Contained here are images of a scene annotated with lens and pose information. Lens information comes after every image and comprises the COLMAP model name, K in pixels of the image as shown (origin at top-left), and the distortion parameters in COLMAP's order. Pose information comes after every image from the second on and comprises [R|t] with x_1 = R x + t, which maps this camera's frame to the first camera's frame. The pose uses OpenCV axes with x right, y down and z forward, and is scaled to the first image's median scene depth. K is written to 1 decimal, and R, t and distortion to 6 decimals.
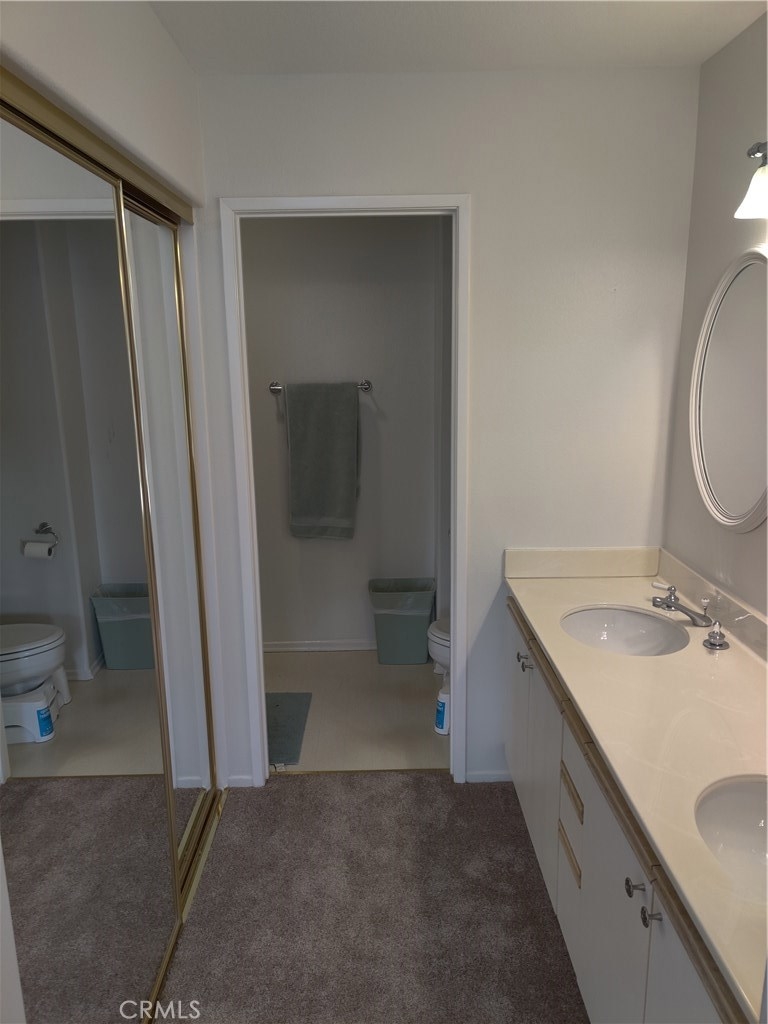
lens RADIAL K [[773.1, 0, 364.9], [0, 773.1, 514.6], [0, 0, 1]] dist [0.042922, -0.007394]
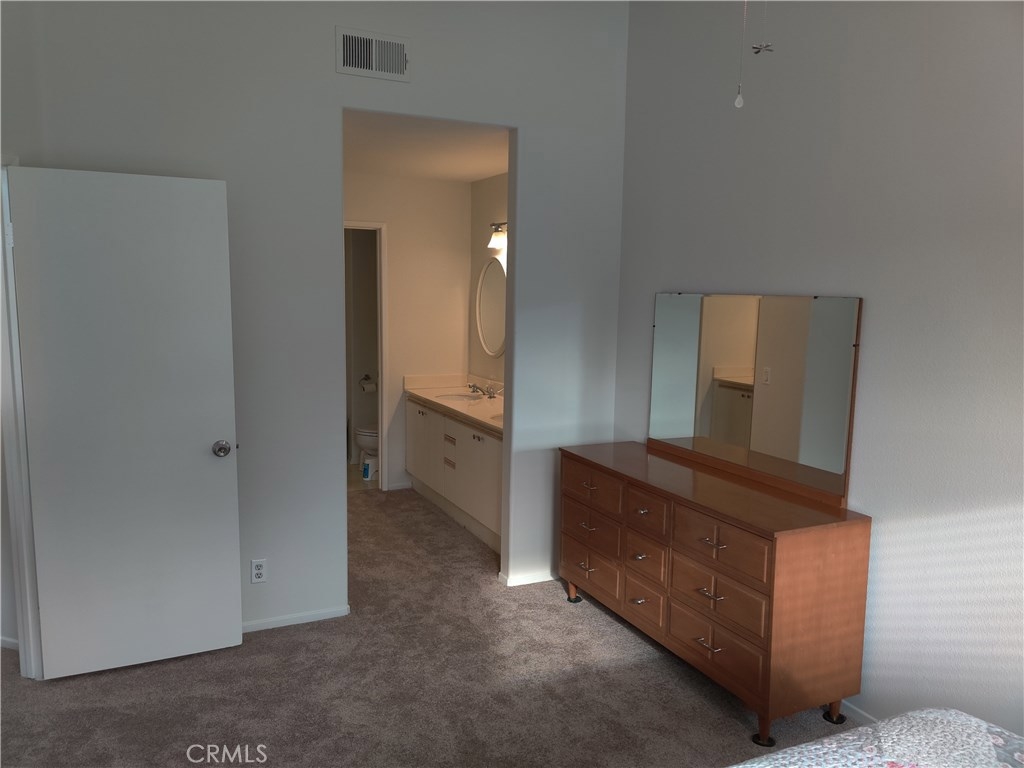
lens RADIAL K [[773.1, 0, 530.0], [0, 773.1, 385.7], [0, 0, 1]] dist [0.042922, -0.007394]
pose [[0.882562, -0.024162, 0.469575, -0.582857], [0.064559, 0.995447, -0.070118, 0.267469], [-0.465743, 0.092199, 0.880104, -1.203546]]
